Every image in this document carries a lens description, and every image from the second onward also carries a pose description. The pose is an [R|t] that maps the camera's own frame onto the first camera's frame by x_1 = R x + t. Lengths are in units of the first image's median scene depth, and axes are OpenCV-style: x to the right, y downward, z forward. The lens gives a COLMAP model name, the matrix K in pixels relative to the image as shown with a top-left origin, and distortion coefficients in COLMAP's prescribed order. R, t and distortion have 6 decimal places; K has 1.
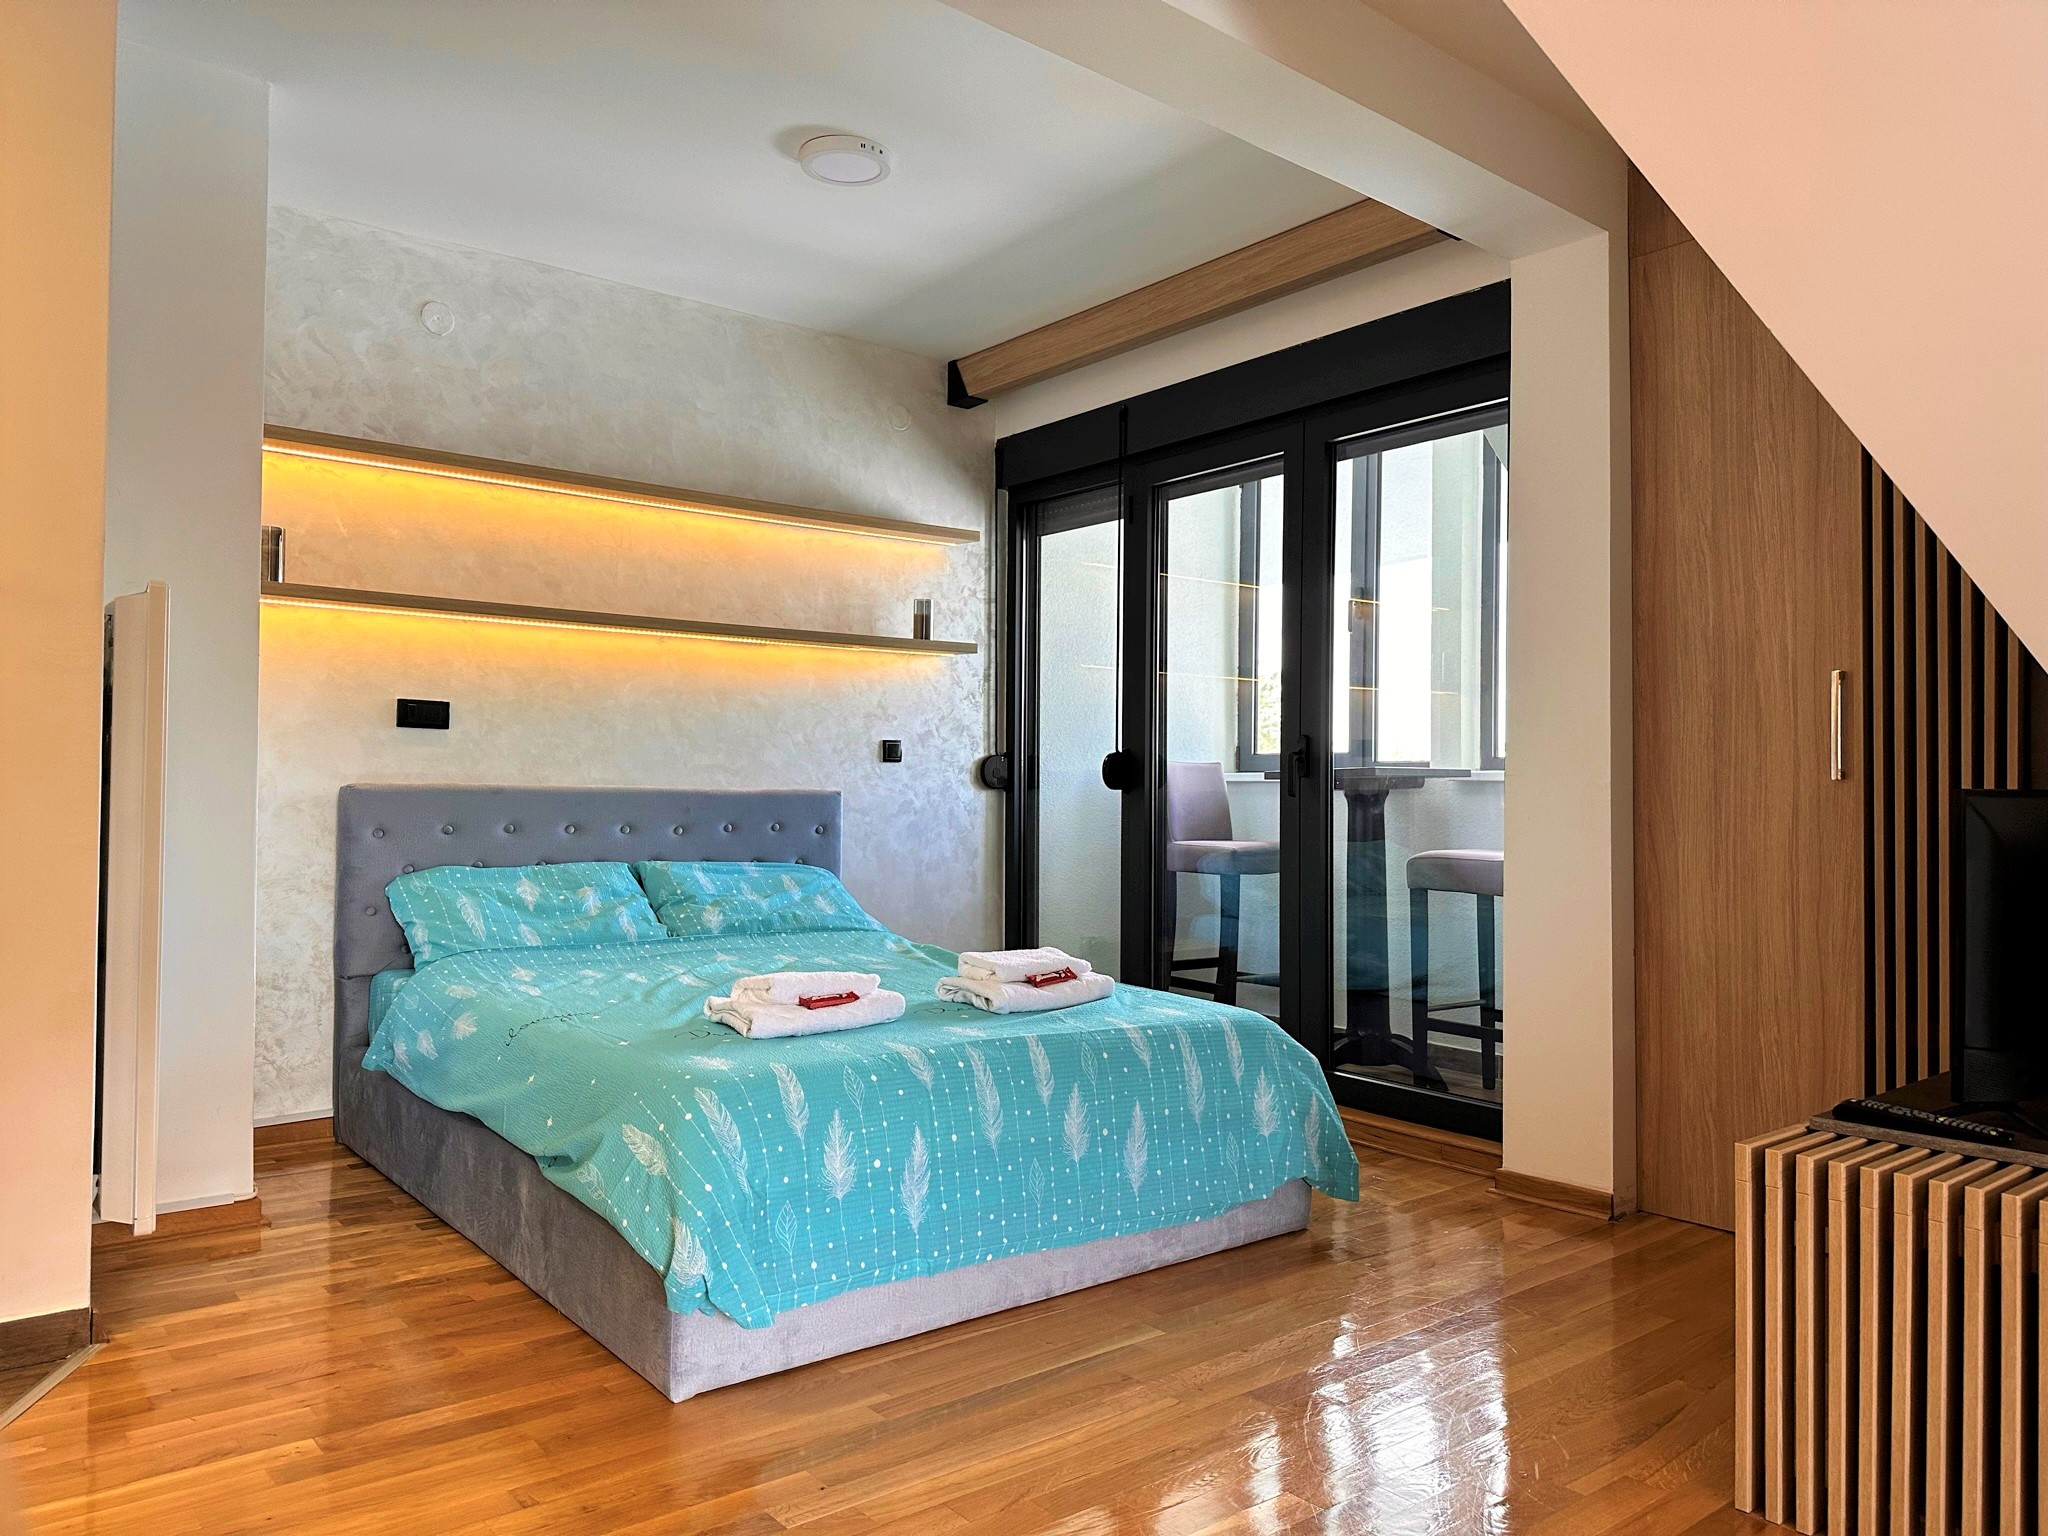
lens RADIAL K [[1433.5, 0, 1029.2], [0, 1433.5, 769.4], [0, 0, 1]] dist [0.074127, -0.098112]
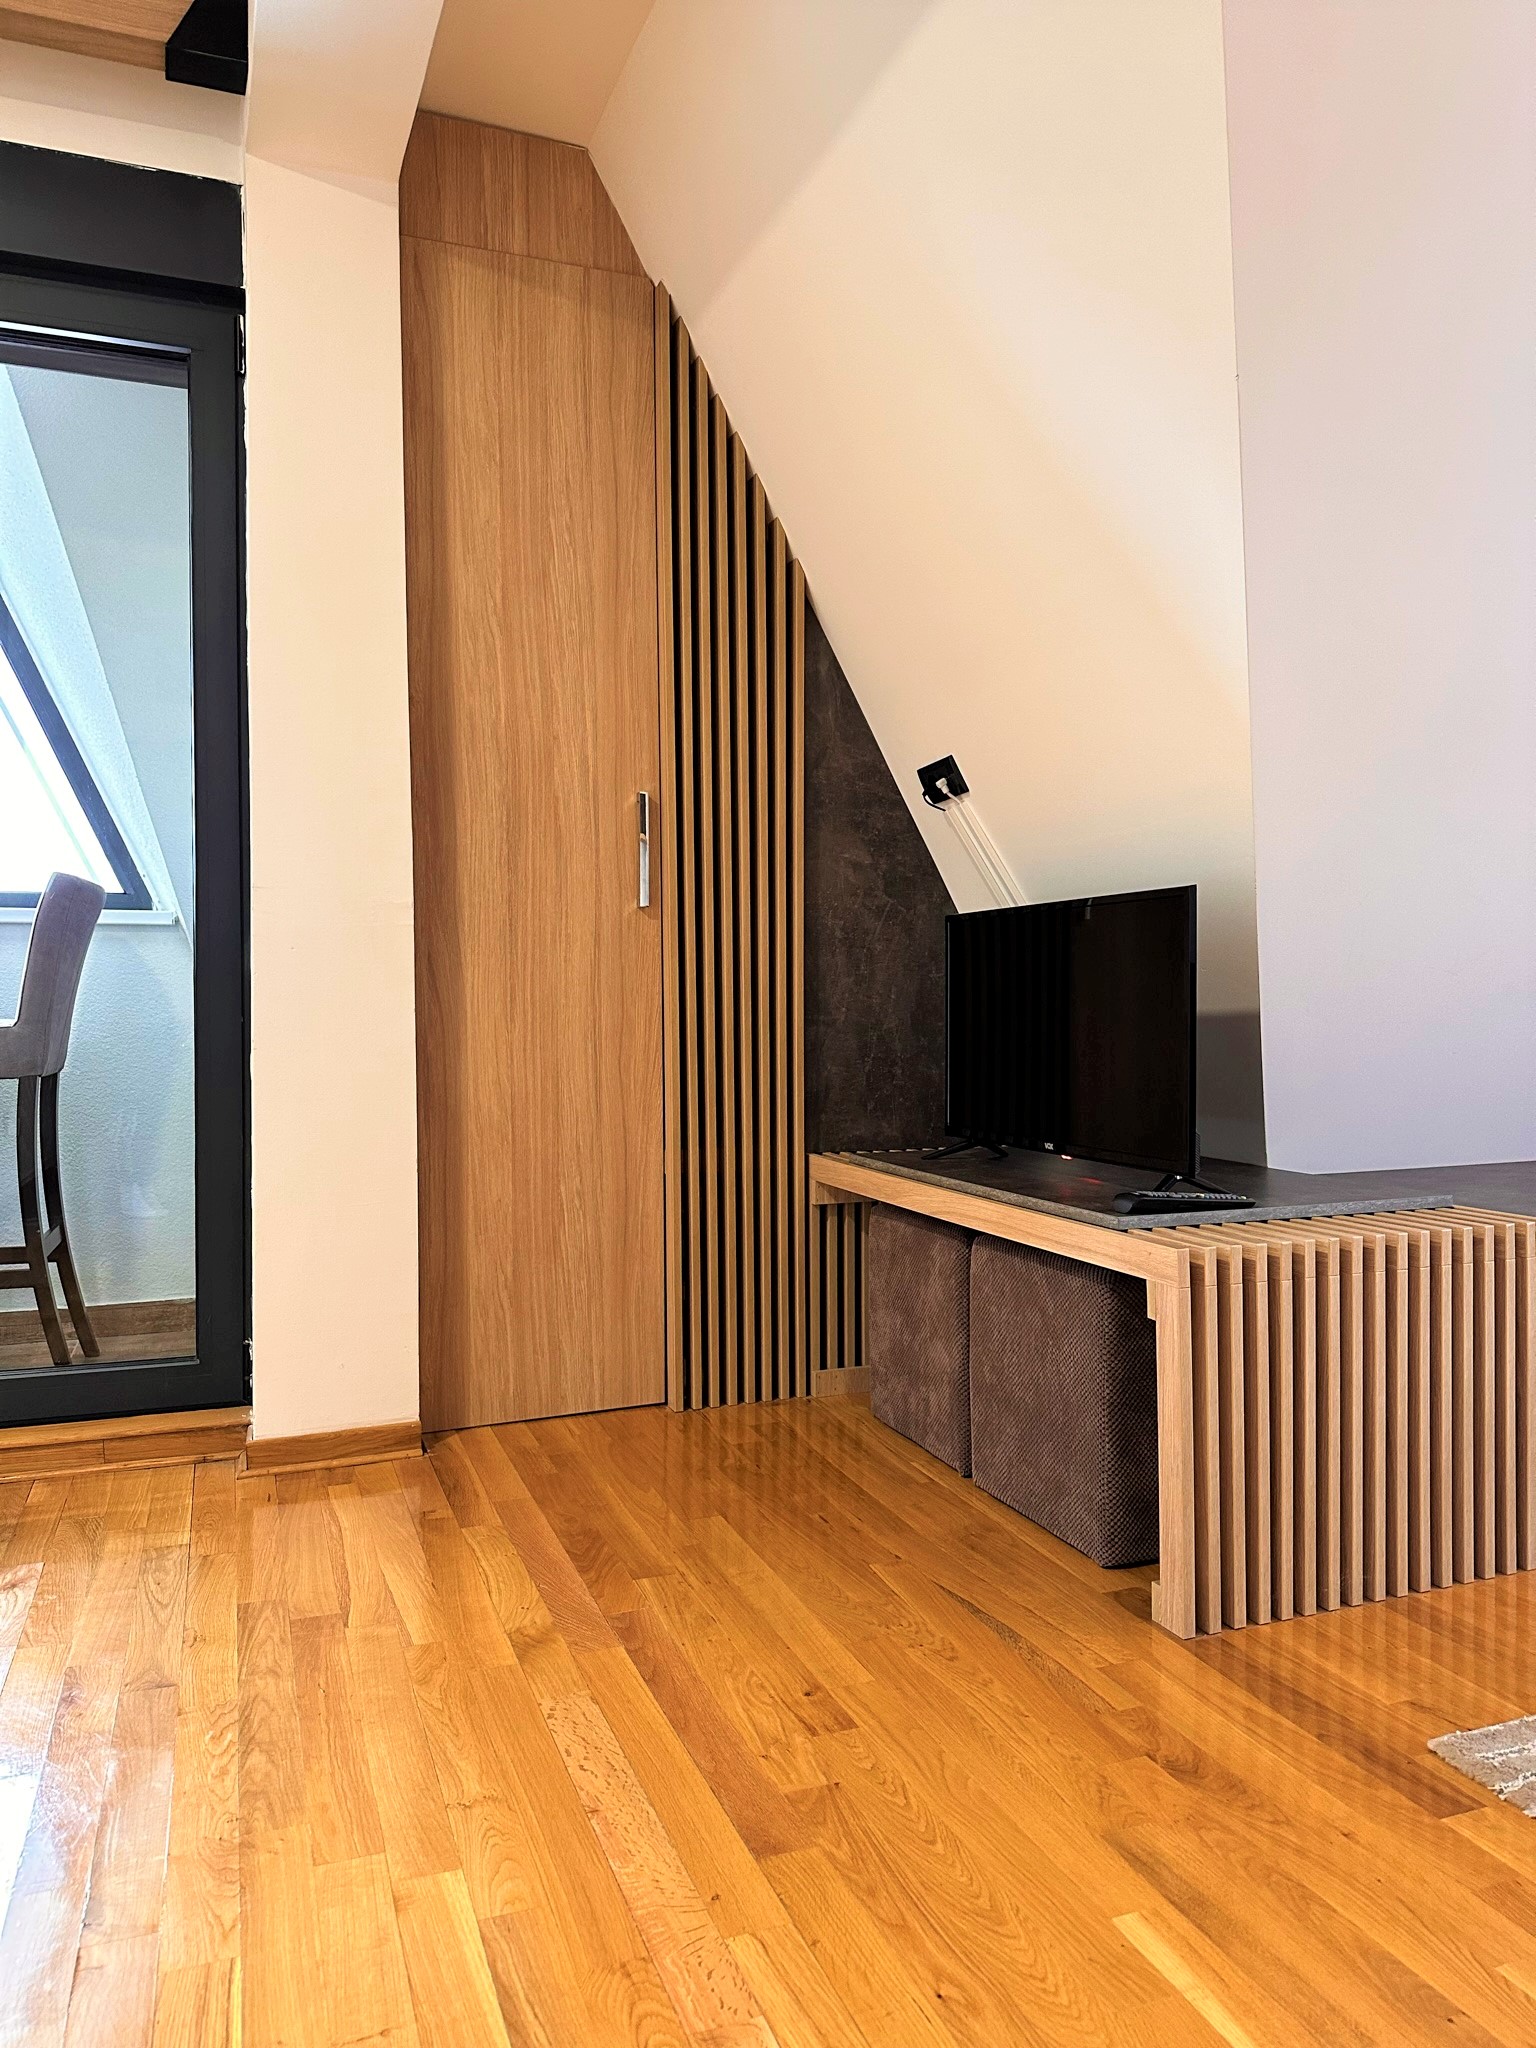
lens RADIAL K [[1433.5, 0, 764.3], [0, 1433.5, 1024.2], [0, 0, 1]] dist [0.074127, -0.098112]
pose [[0.315430, -0.024509, 0.948632, -0.277718], [-0.006936, 0.999580, 0.028131, 0.051182], [-0.948924, -0.015454, 0.315127, 0.564081]]
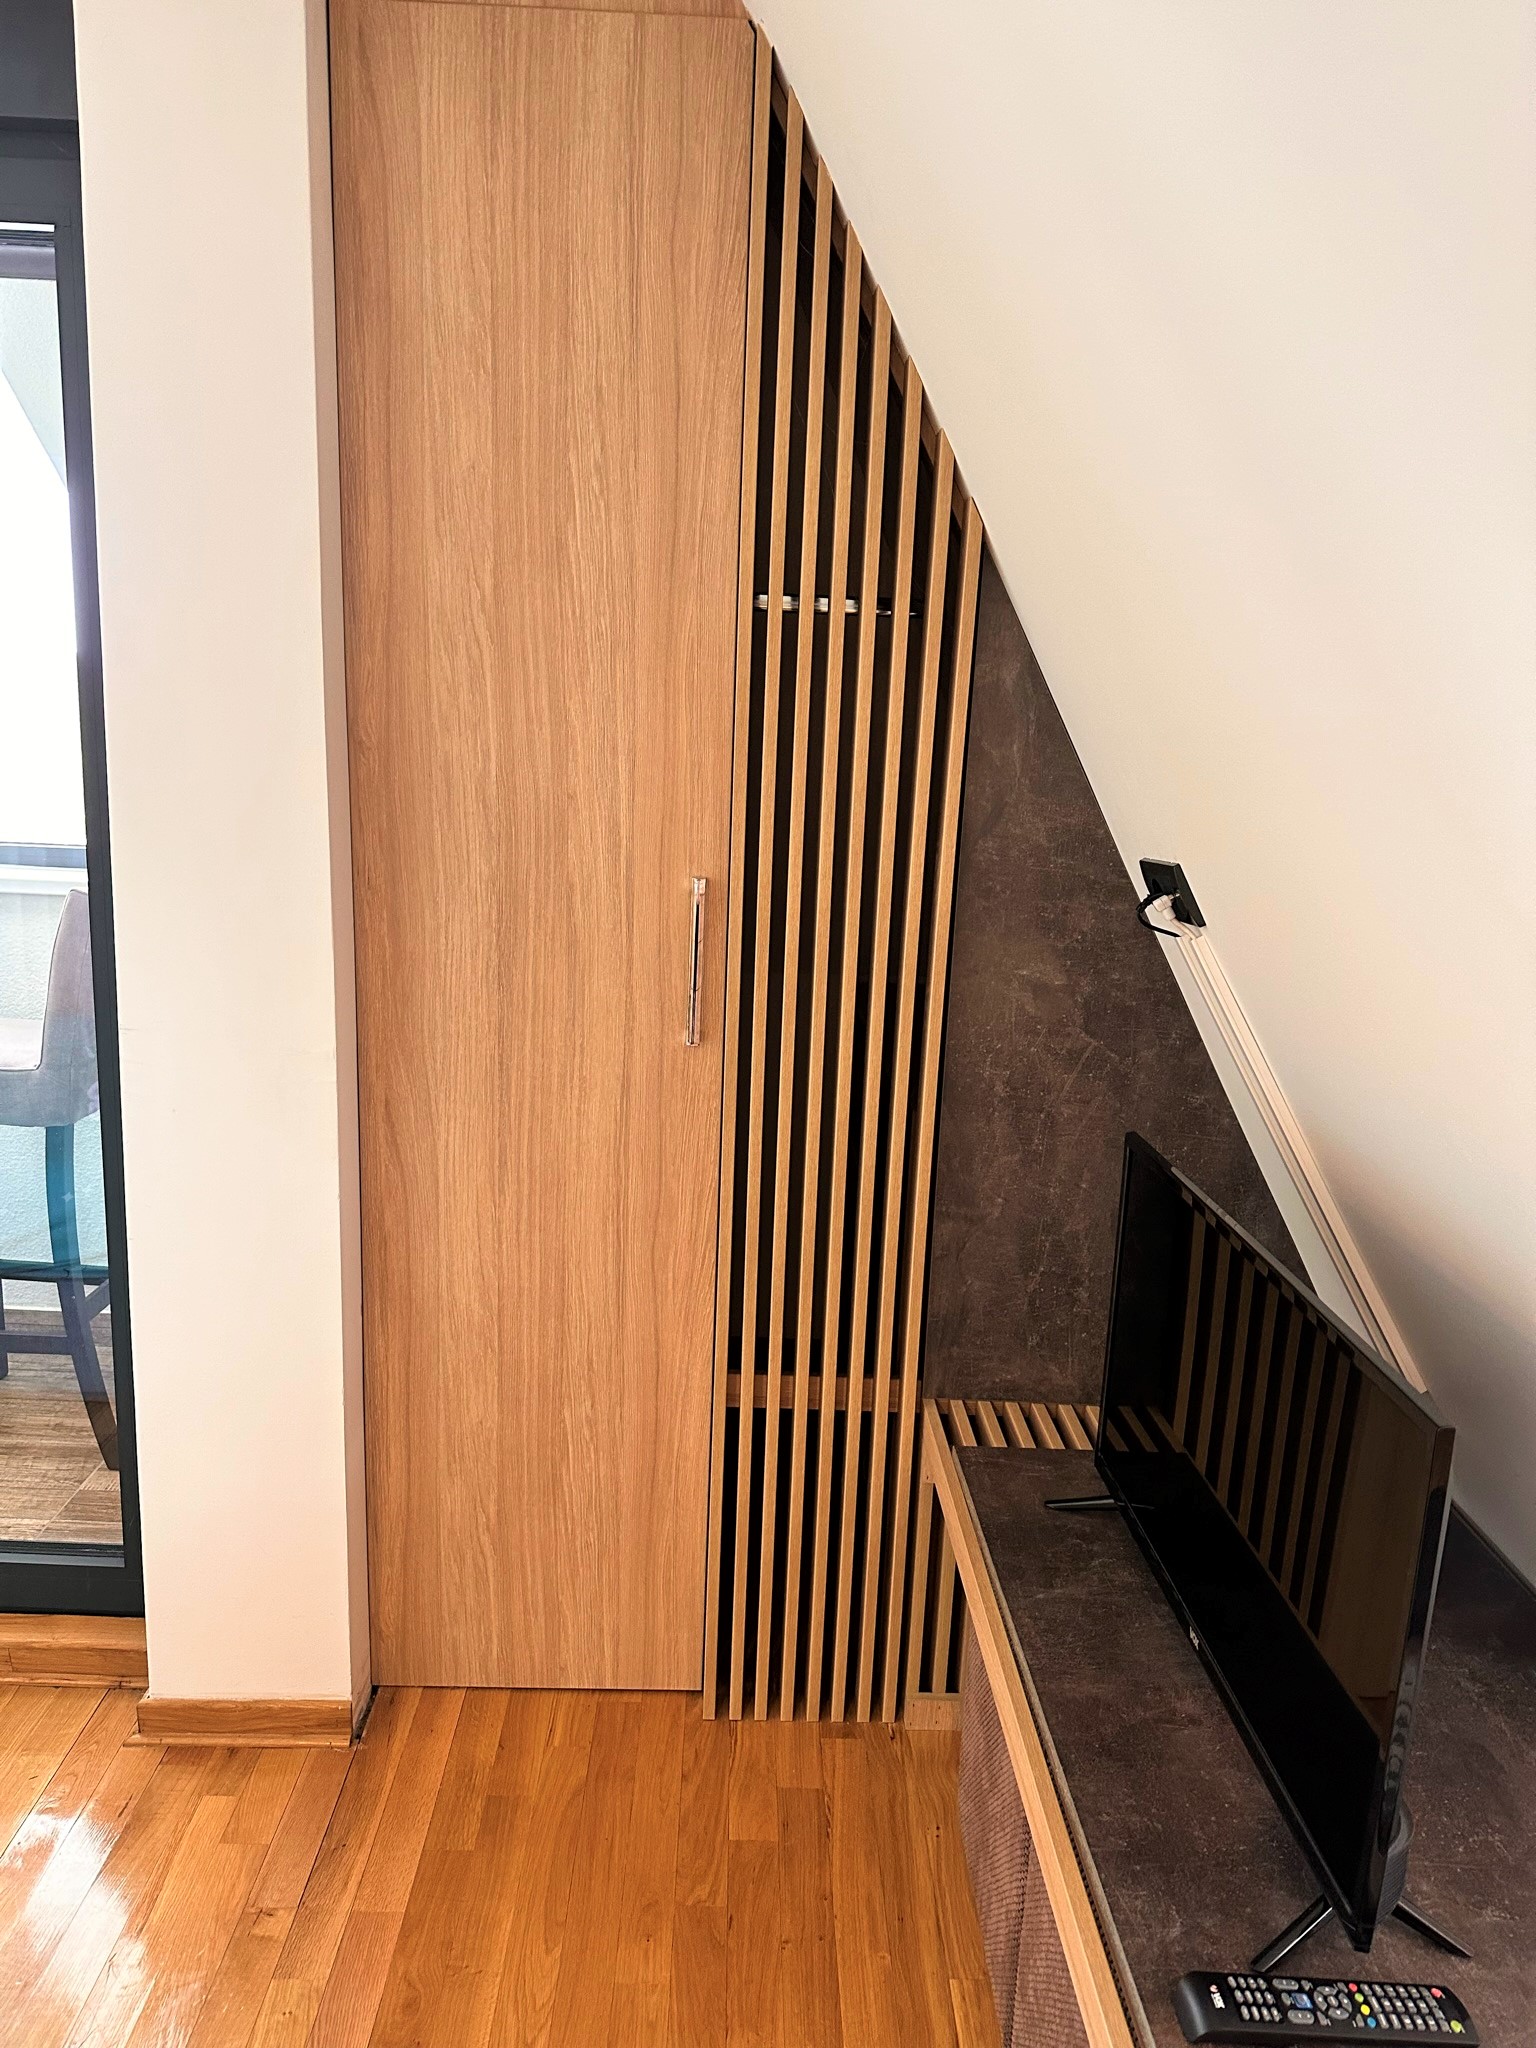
lens RADIAL K [[1433.5, 0, 753.3], [0, 1433.5, 1029.1], [0, 0, 1]] dist [0.074127, -0.098112]
pose [[0.617118, -0.146779, 0.773060, 0.071283], [-0.047890, 0.973621, 0.223088, -0.128834], [-0.785412, -0.174693, 0.593810, 0.538424]]
